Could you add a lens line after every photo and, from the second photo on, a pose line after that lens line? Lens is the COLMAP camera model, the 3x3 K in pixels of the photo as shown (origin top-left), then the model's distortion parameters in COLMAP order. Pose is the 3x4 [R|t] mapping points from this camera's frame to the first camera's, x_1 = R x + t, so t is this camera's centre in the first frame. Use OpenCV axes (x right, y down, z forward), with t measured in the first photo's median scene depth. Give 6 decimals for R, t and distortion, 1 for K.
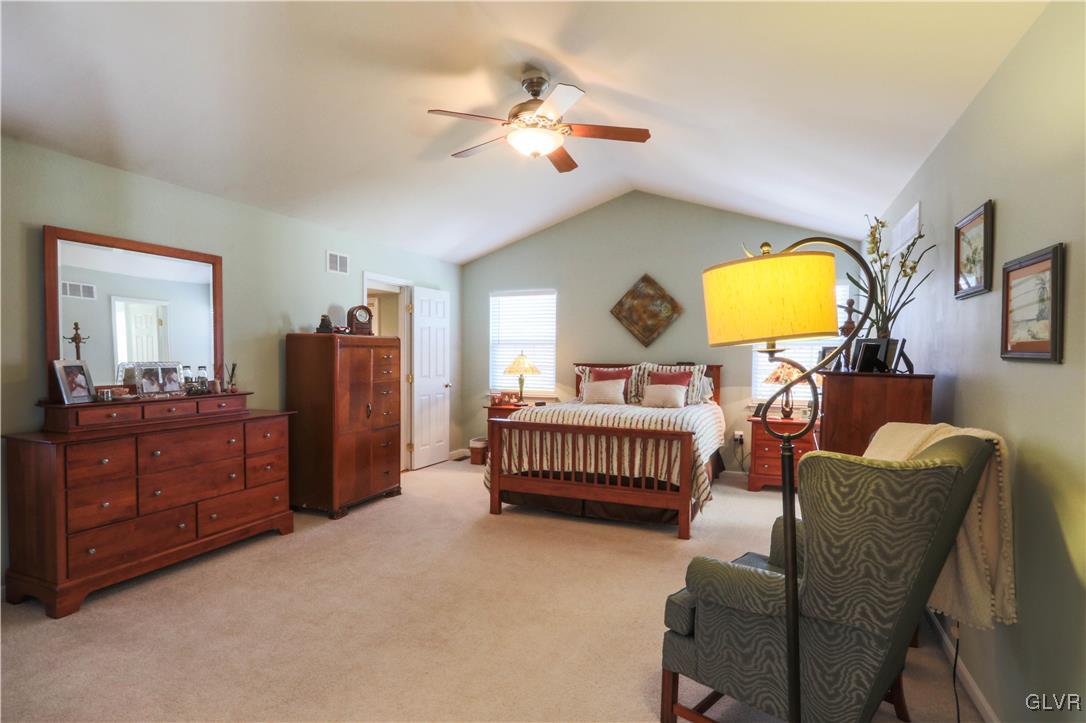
lens RADIAL K [[569.4, 0, 543.0], [0, 569.4, 361.5], [0, 0, 1]] dist [0.001888, 0.000754]
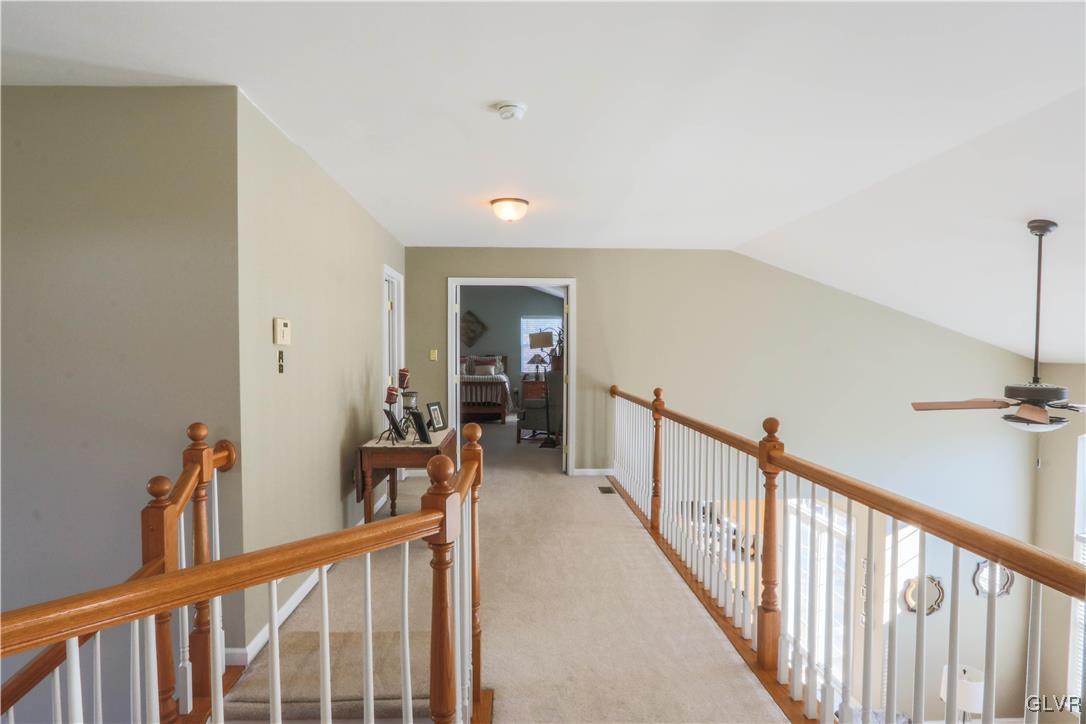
lens RADIAL K [[597.7, 0, 543.0], [0, 597.7, 362.0], [0, 0, 1]] dist [-0.035141, -0.000923]
pose [[0.903372, -0.016266, 0.428548, -0.534795], [0.013932, 0.999866, 0.008583, 0.011280], [-0.428631, -0.001783, 0.903478, -1.083555]]
